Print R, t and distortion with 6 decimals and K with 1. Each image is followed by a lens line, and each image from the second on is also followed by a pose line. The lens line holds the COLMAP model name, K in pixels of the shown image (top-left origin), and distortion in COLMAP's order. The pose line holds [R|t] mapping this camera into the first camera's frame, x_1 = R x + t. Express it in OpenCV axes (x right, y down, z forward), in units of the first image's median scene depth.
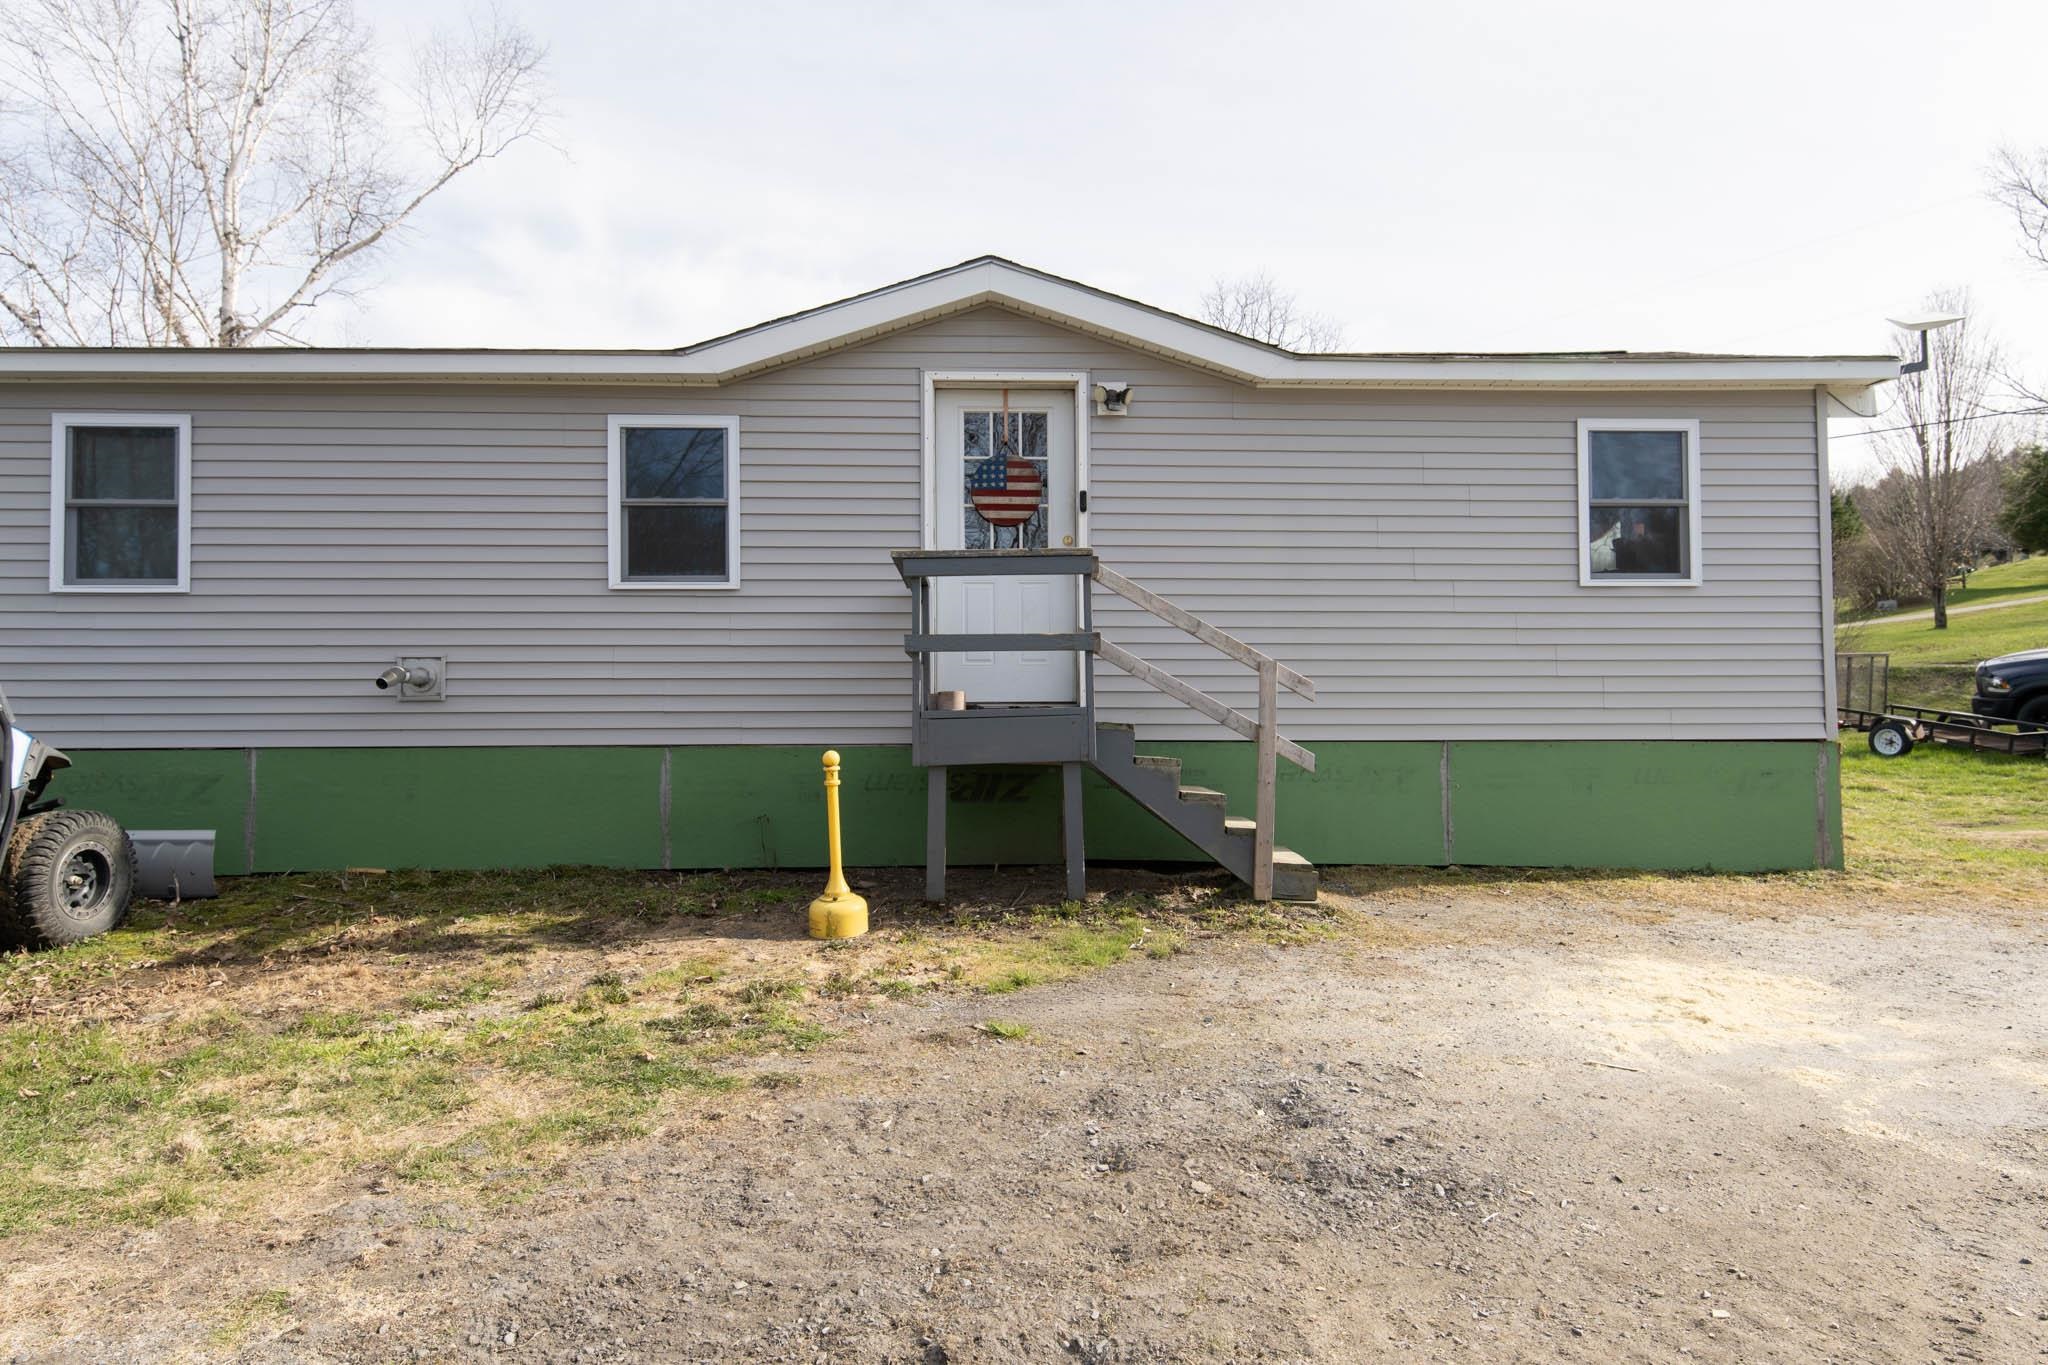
lens RADIAL K [[1146.4, 0, 1031.2], [0, 1146.4, 674.4], [0, 0, 1]] dist [0.011102, -0.007459]
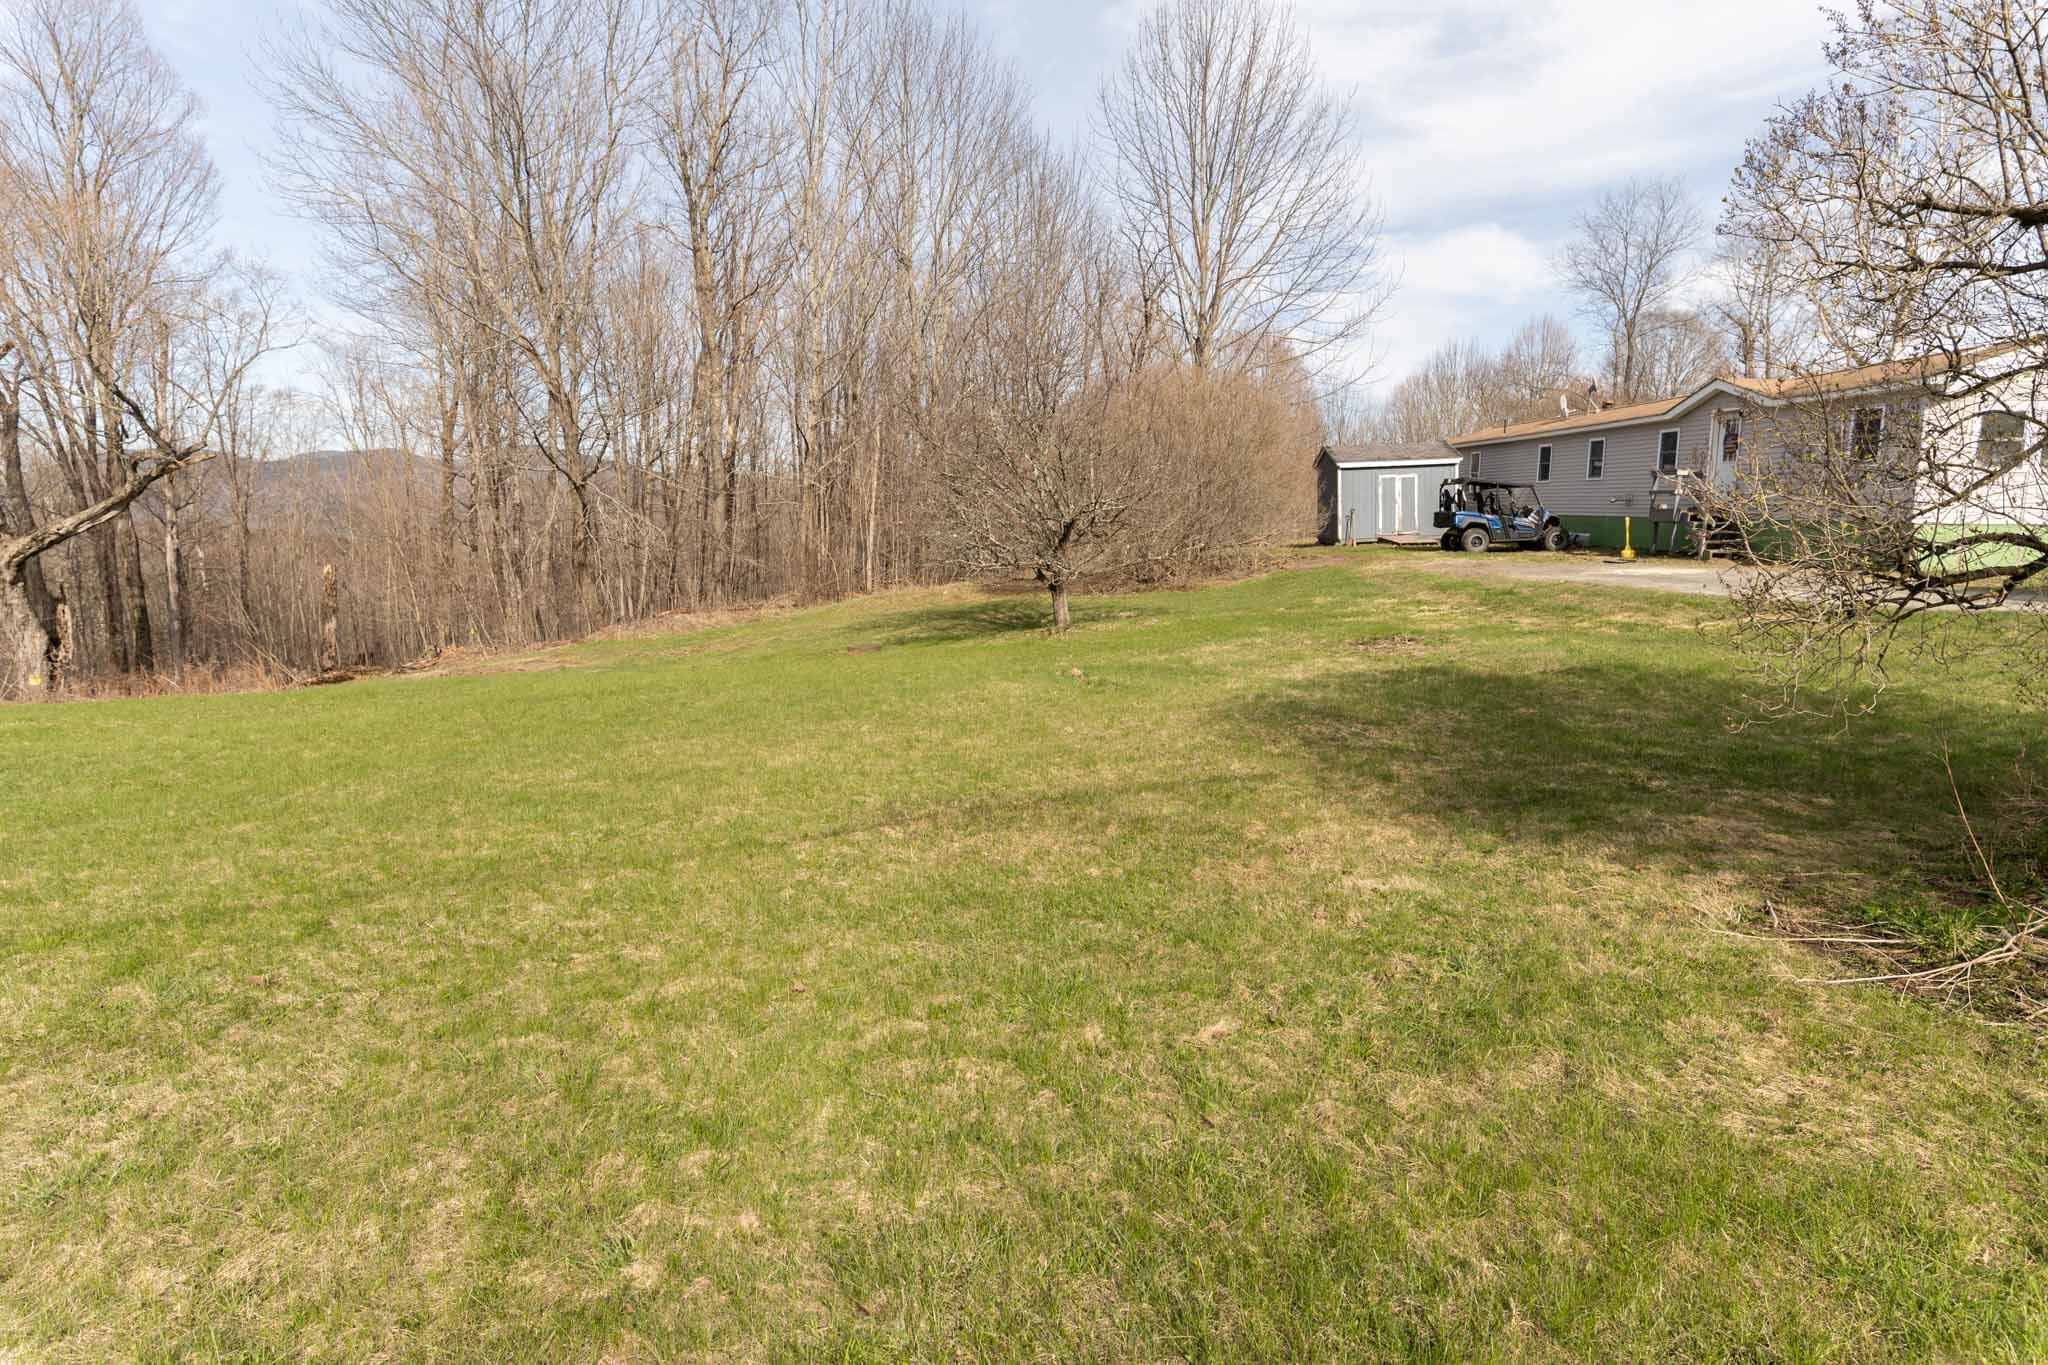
lens RADIAL K [[1146.4, 0, 1030.1], [0, 1146.4, 687.2], [0, 0, 1]] dist [0.011102, -0.007459]
pose [[-0.027503, 0.163678, -0.986130, 3.946848], [0.024868, 0.986310, 0.163014, -0.062506], [0.999312, -0.020040, -0.031196, -1.087256]]
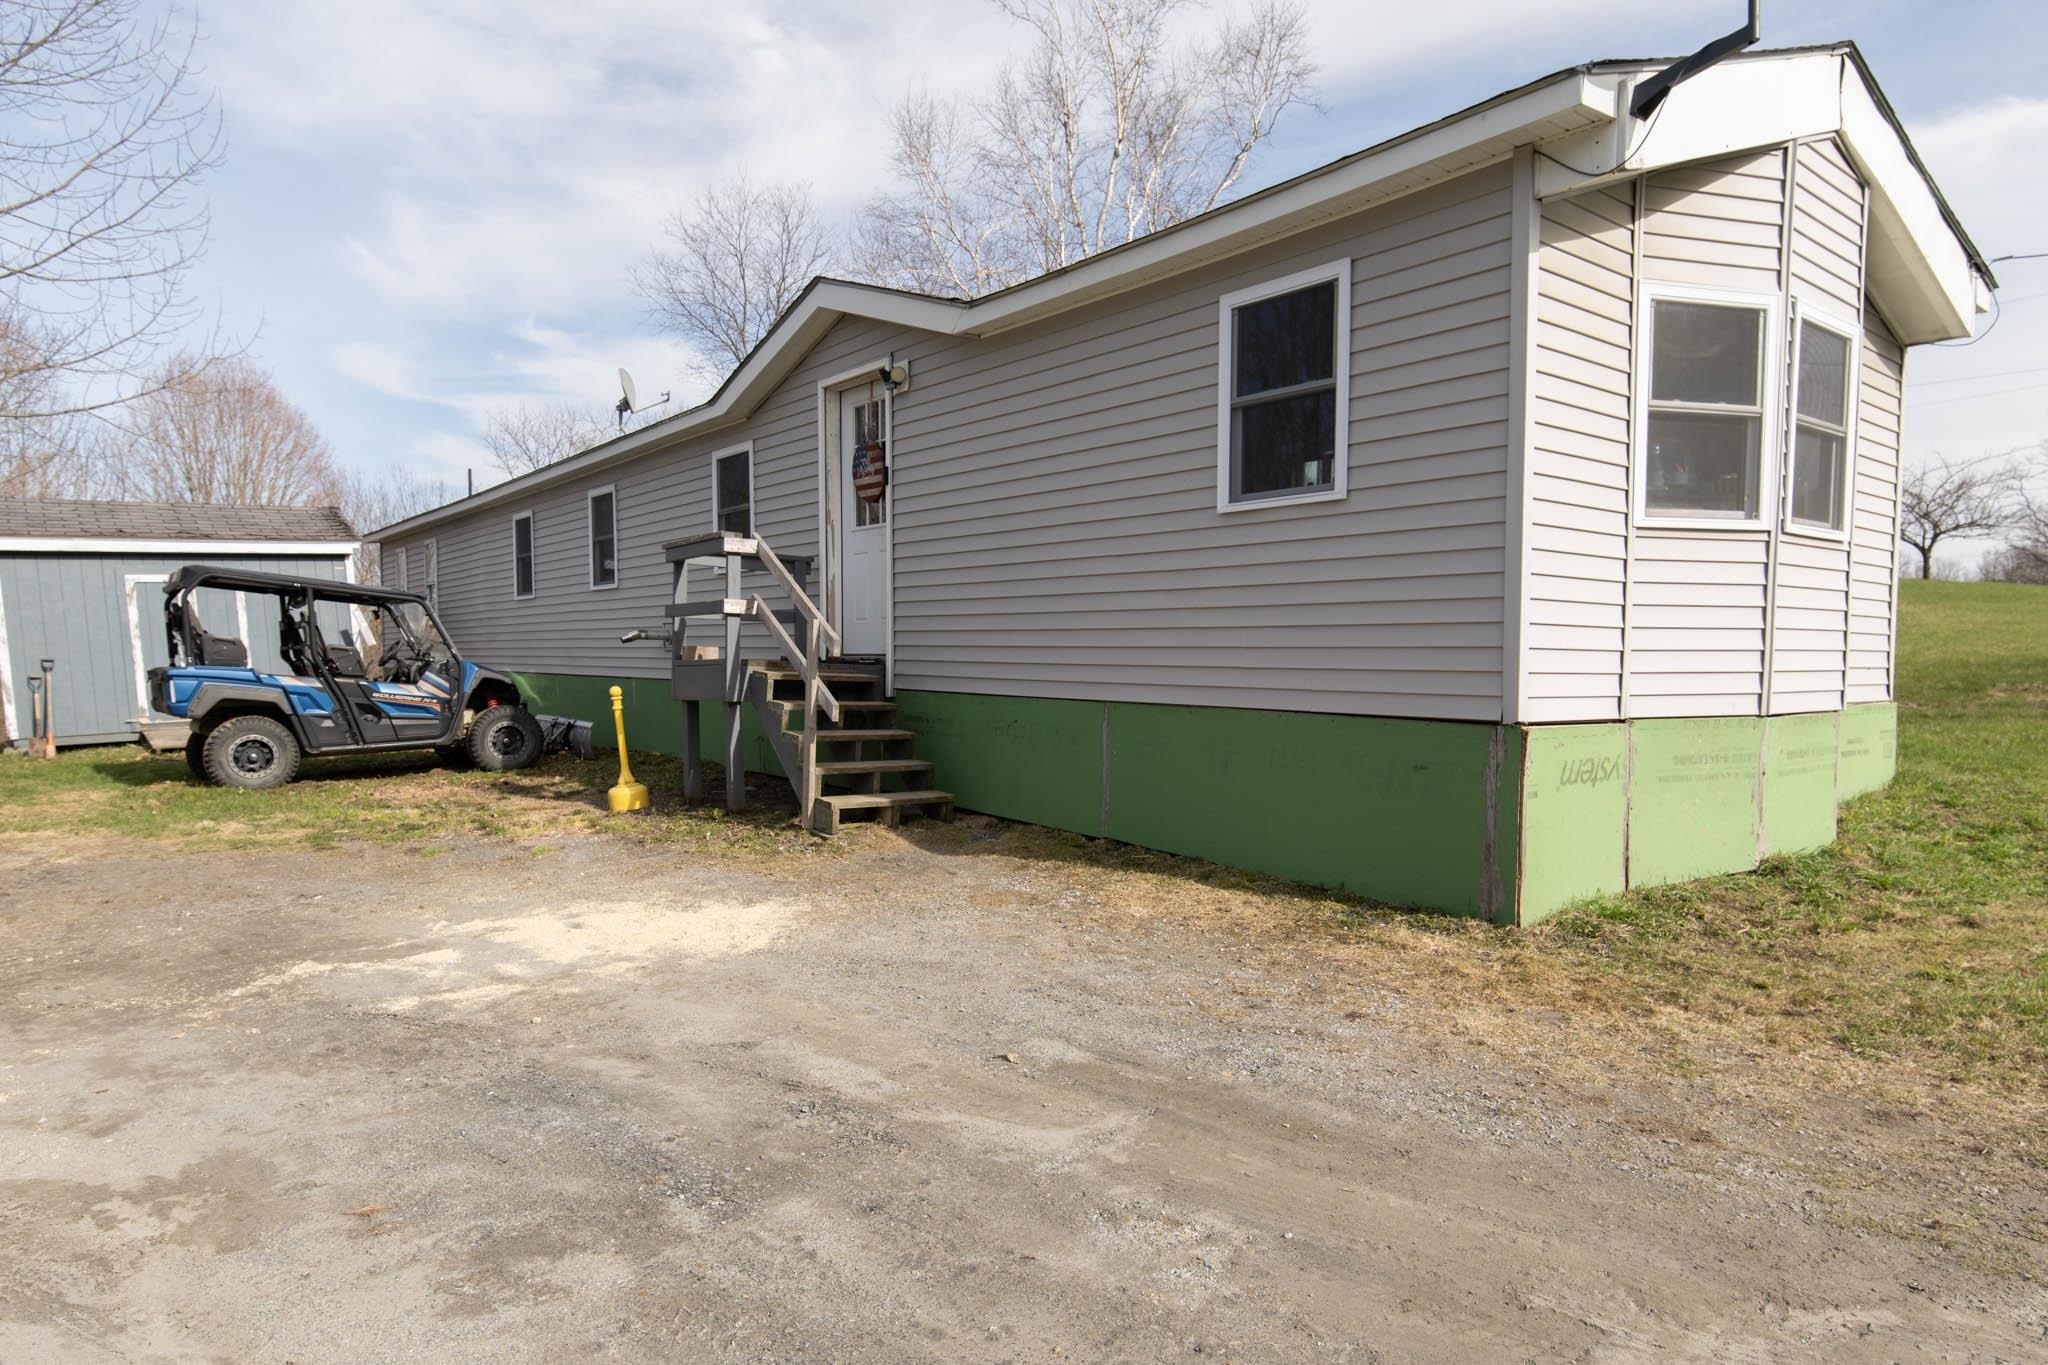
lens RADIAL K [[1265.6, 0, 1023.5], [0, 1265.6, 702.4], [0, 0, 1]] dist [0.020753, 0.000964]
pose [[0.564197, 0.038359, -0.824749, 1.284484], [0.016102, 0.998219, 0.057442, 0.002510], [0.825483, -0.045689, 0.562574, 0.453677]]
